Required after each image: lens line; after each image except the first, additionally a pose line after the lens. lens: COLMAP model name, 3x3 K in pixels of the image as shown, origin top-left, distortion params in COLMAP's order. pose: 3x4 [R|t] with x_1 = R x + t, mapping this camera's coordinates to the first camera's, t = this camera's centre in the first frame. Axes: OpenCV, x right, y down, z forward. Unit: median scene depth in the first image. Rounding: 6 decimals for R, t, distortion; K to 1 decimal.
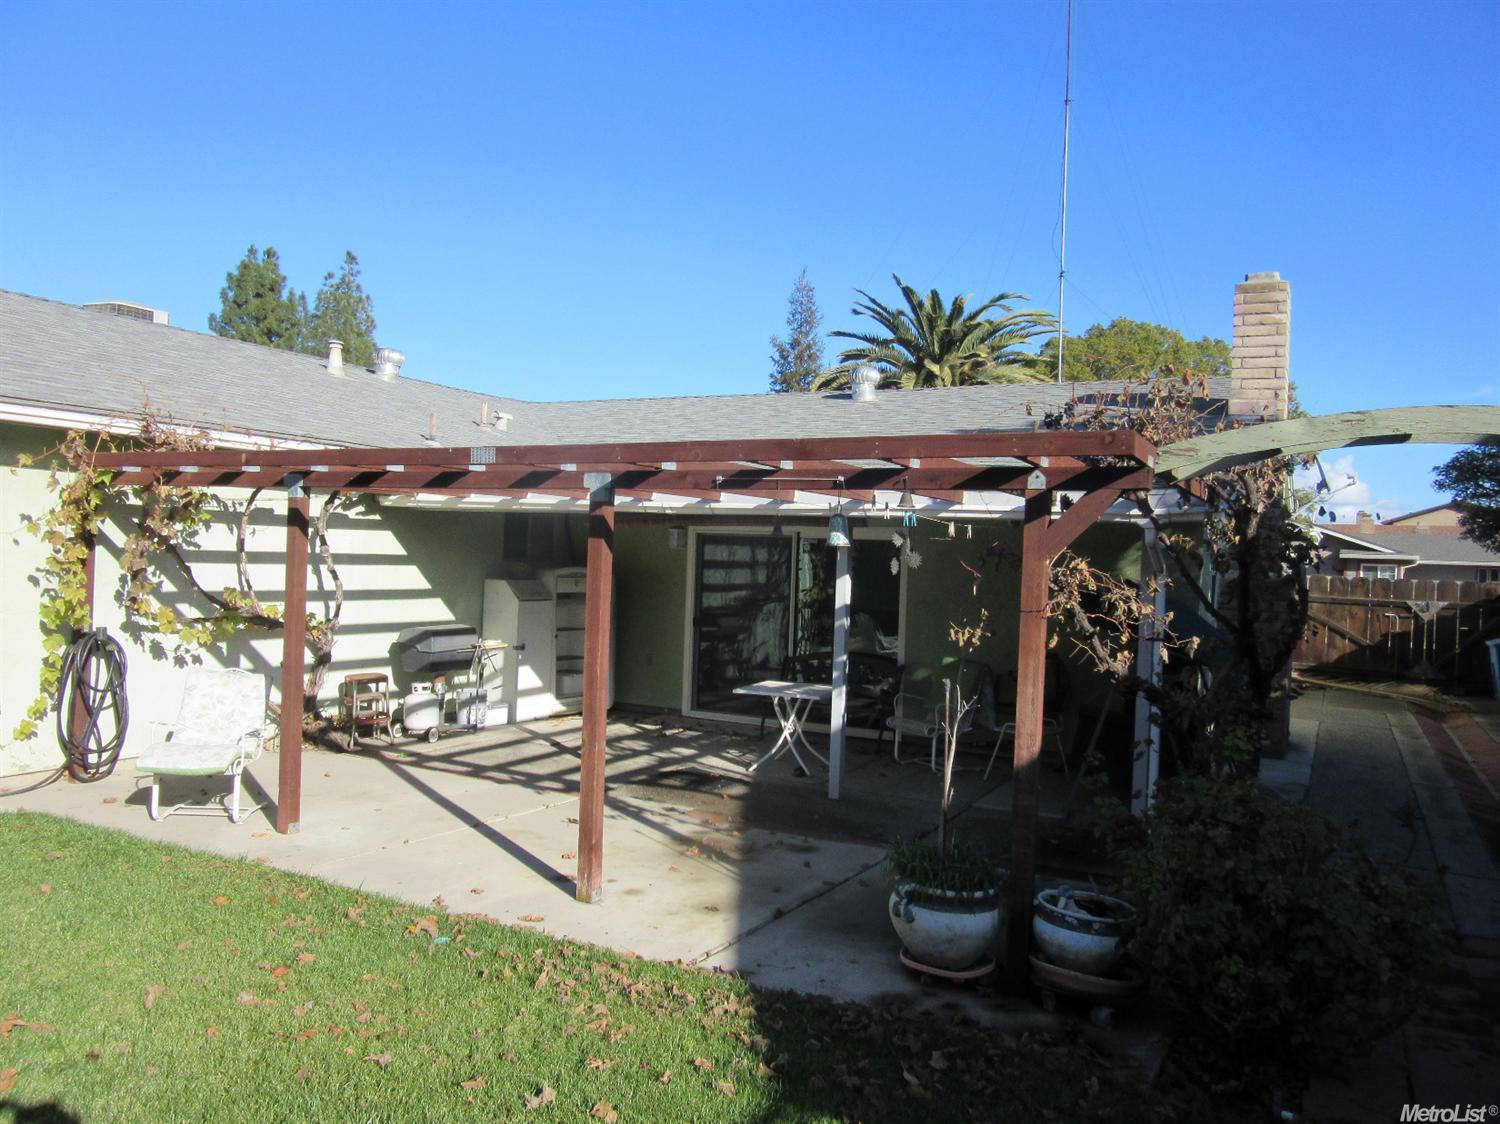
lens RADIAL K [[1119.3, 0, 750.0], [0, 1119.3, 562.0], [0, 0, 1]] dist [-0.064506, 0.073383]
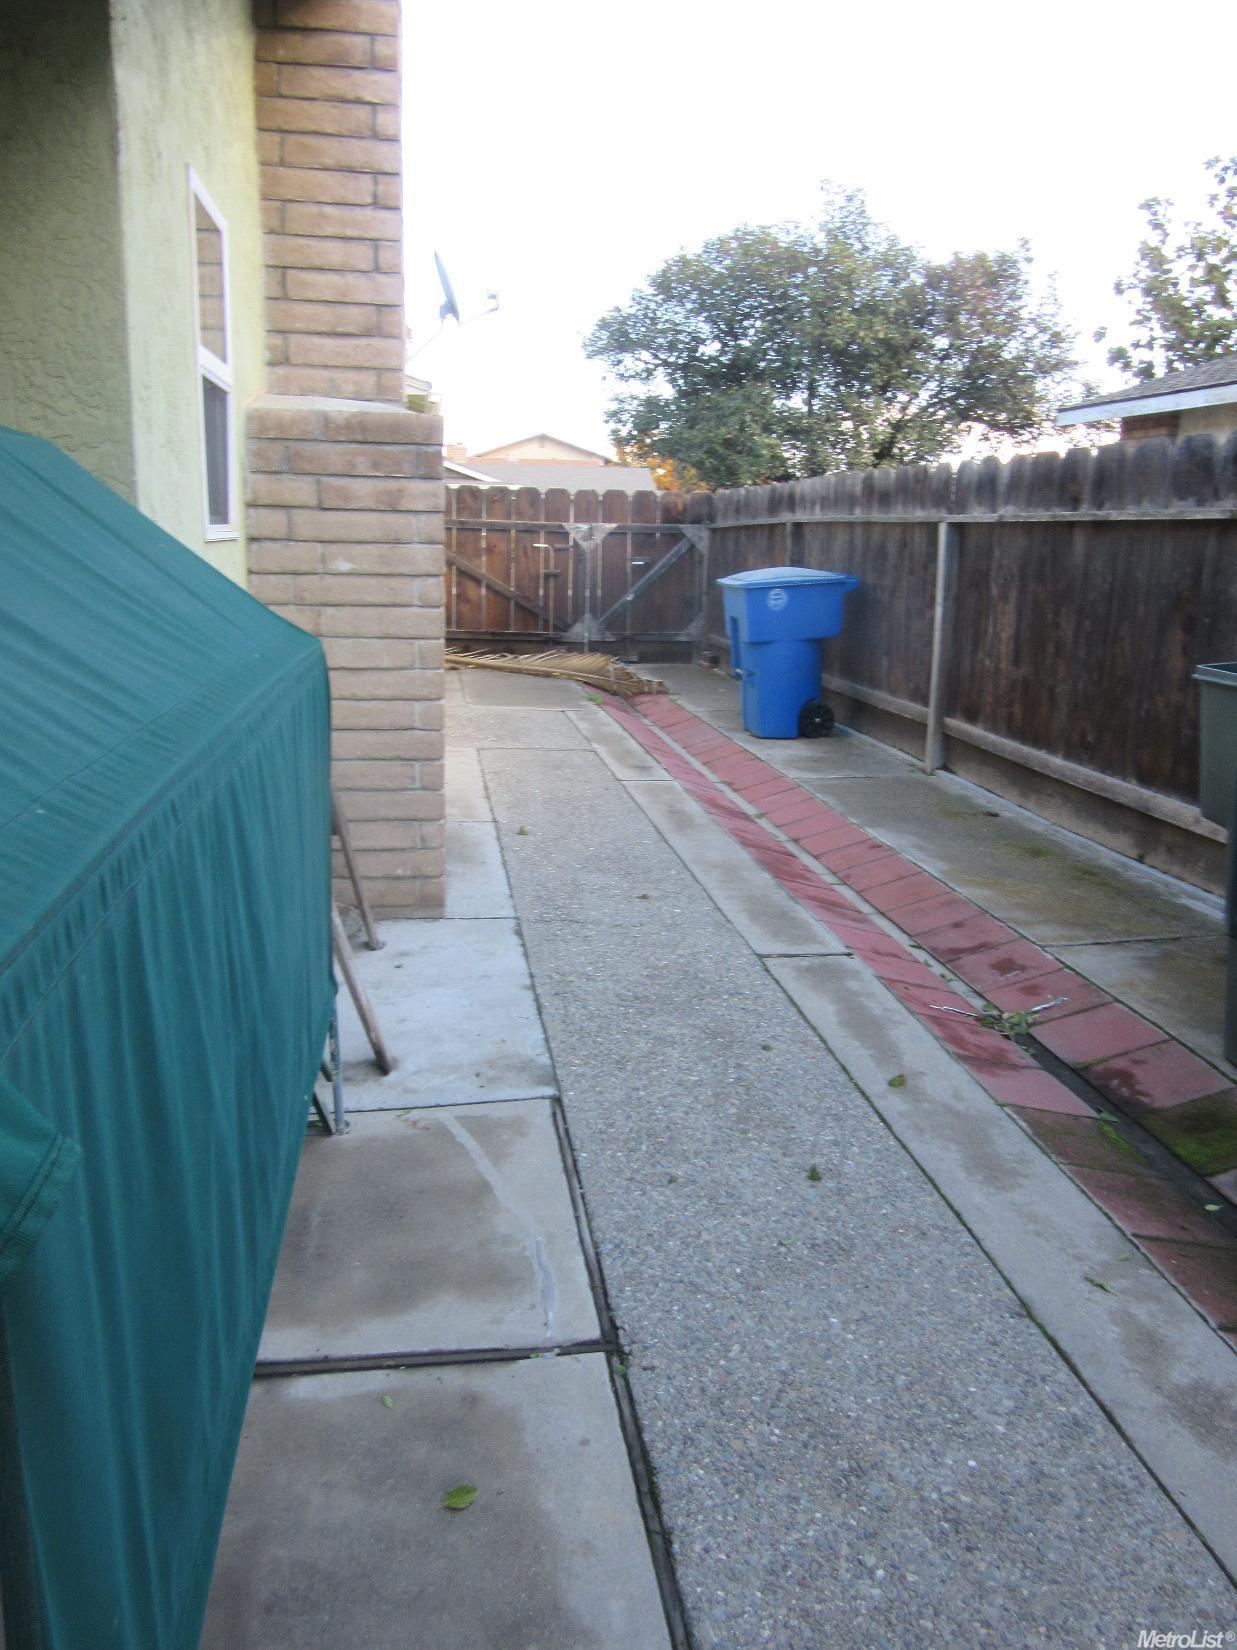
lens RADIAL K [[1231.2, 0, 618.5], [0, 1231.2, 825.0], [0, 0, 1]] dist [-0.064506, 0.073383]
pose [[0.800431, -0.154880, 0.579071, 0.169203], [0.005643, 0.967948, 0.251089, 0.025338], [-0.599399, -0.197712, 0.775649, 0.373909]]
